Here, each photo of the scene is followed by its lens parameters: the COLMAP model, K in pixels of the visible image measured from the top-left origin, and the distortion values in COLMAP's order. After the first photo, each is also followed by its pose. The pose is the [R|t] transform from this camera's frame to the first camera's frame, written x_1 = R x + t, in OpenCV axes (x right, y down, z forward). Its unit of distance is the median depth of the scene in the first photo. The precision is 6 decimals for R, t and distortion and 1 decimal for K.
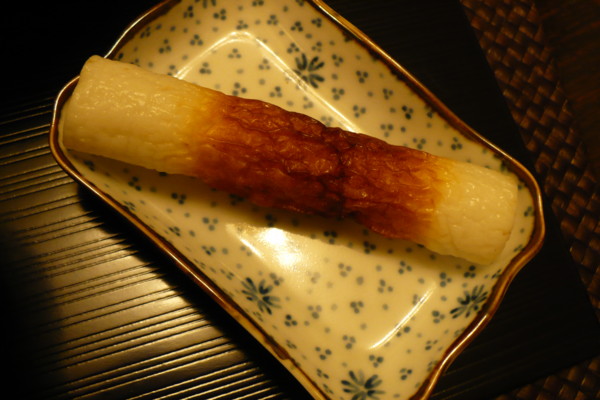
lens RADIAL K [[662.2, 0, 299.3], [0, 662.2, 184.9], [0, 0, 1]] dist [-0.280130, 0.403275]
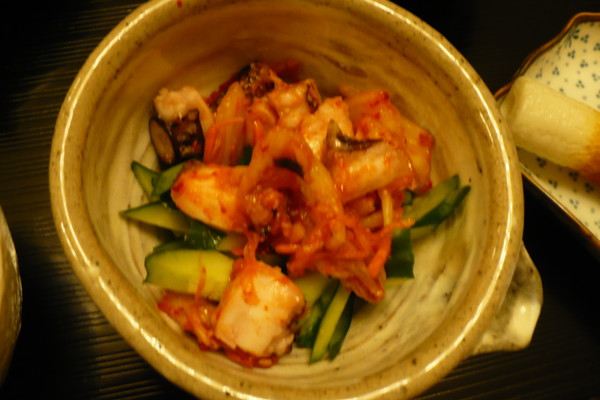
lens RADIAL K [[662.2, 0, 299.3], [0, 662.2, 184.9], [0, 0, 1]] dist [-0.280130, 0.403275]
pose [[0.994553, 0.099855, -0.029879, -0.682441], [-0.100125, 0.994945, -0.007662, 0.087374], [0.028962, 0.010612, 0.999524, -0.383906]]
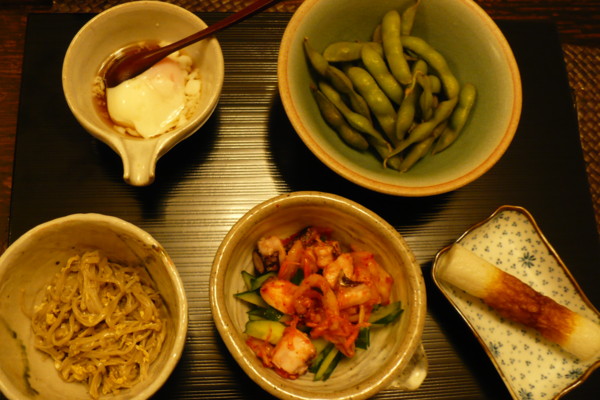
lens RADIAL K [[662.2, 0, 299.3], [0, 662.2, 184.9], [0, 0, 1]] dist [-0.280130, 0.403275]
pose [[0.963792, 0.242871, -0.110085, -0.637032], [-0.245263, 0.969419, -0.008523, -0.231962], [0.104648, 0.035214, 0.993886, -1.483546]]
